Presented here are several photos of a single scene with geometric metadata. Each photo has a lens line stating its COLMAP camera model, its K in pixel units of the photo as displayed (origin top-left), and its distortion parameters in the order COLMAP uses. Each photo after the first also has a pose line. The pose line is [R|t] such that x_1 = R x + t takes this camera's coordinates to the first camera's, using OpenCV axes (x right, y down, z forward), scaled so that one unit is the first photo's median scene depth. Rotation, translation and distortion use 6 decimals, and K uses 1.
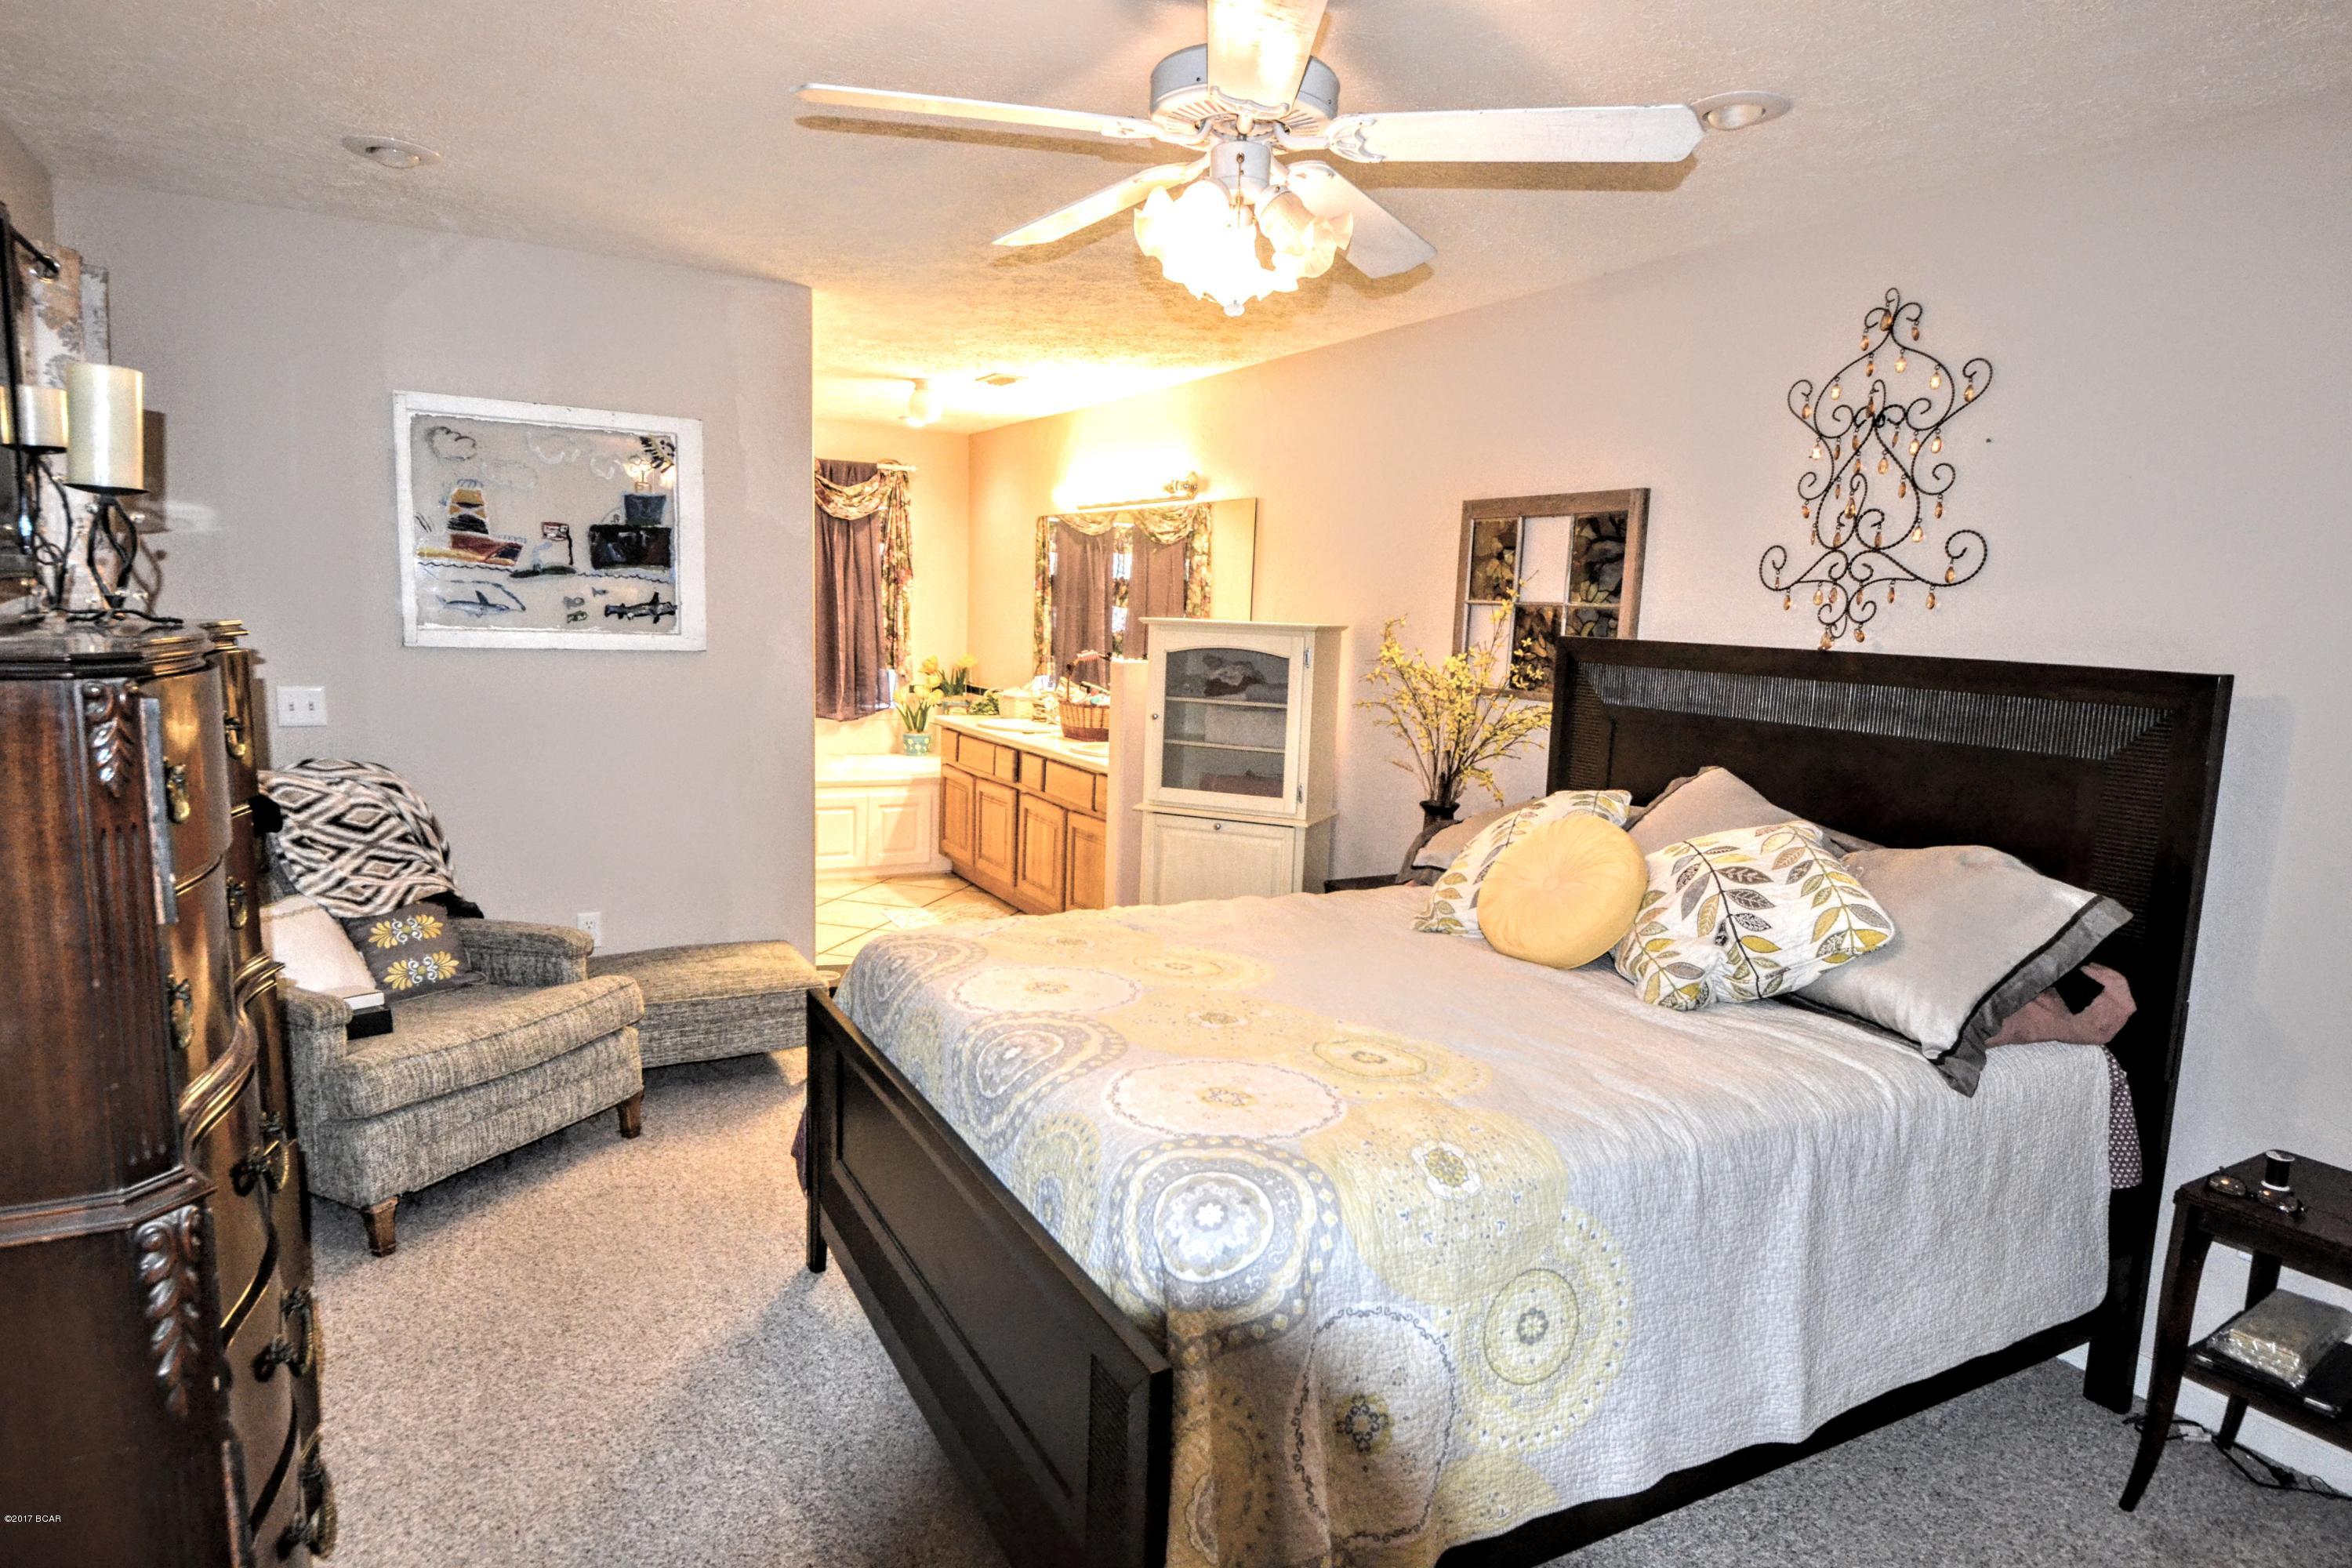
lens RADIAL K [[1348.2, 0, 1176.4], [0, 1348.2, 790.0], [0, 0, 1]] dist [0.020665, -0.011209]
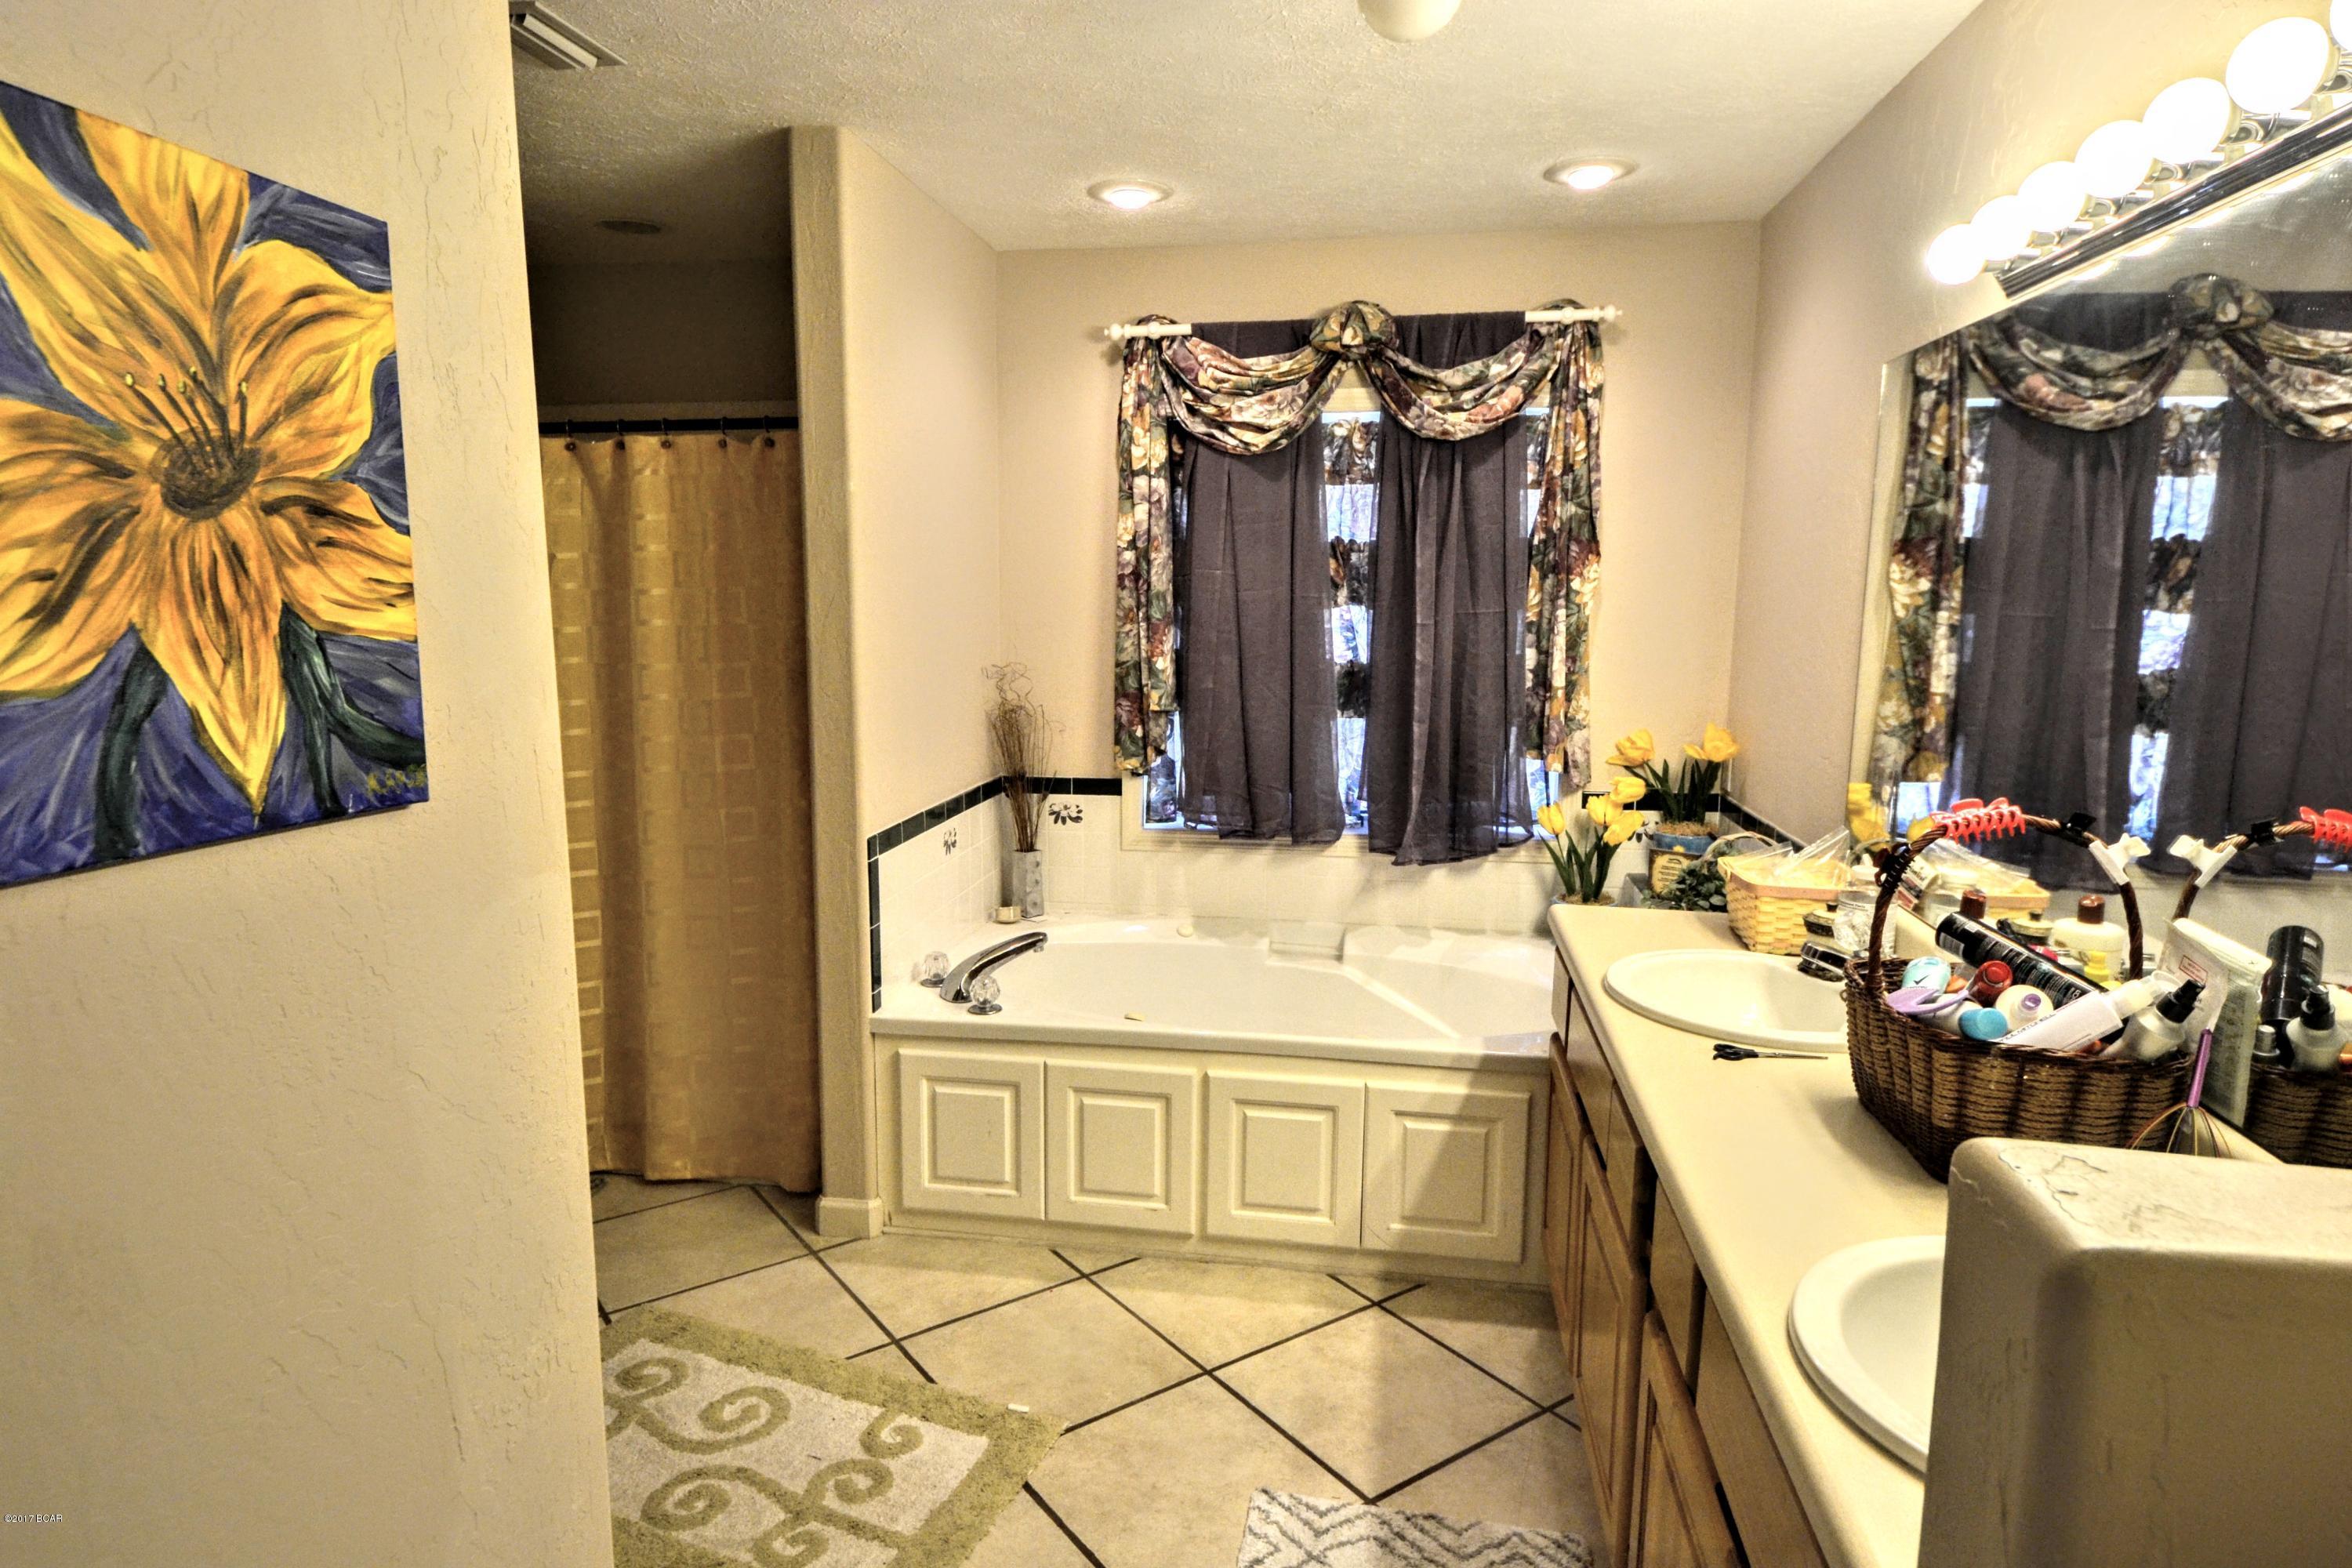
lens RADIAL K [[1348.2, 0, 1160.7], [0, 1348.2, 790.0], [0, 0, 1]] dist [0.020665, -0.011209]
pose [[0.779712, 0.058688, -0.623382, -0.022672], [-0.066640, 0.997721, 0.010578, -0.075542], [0.622582, 0.033294, 0.781846, 0.559400]]
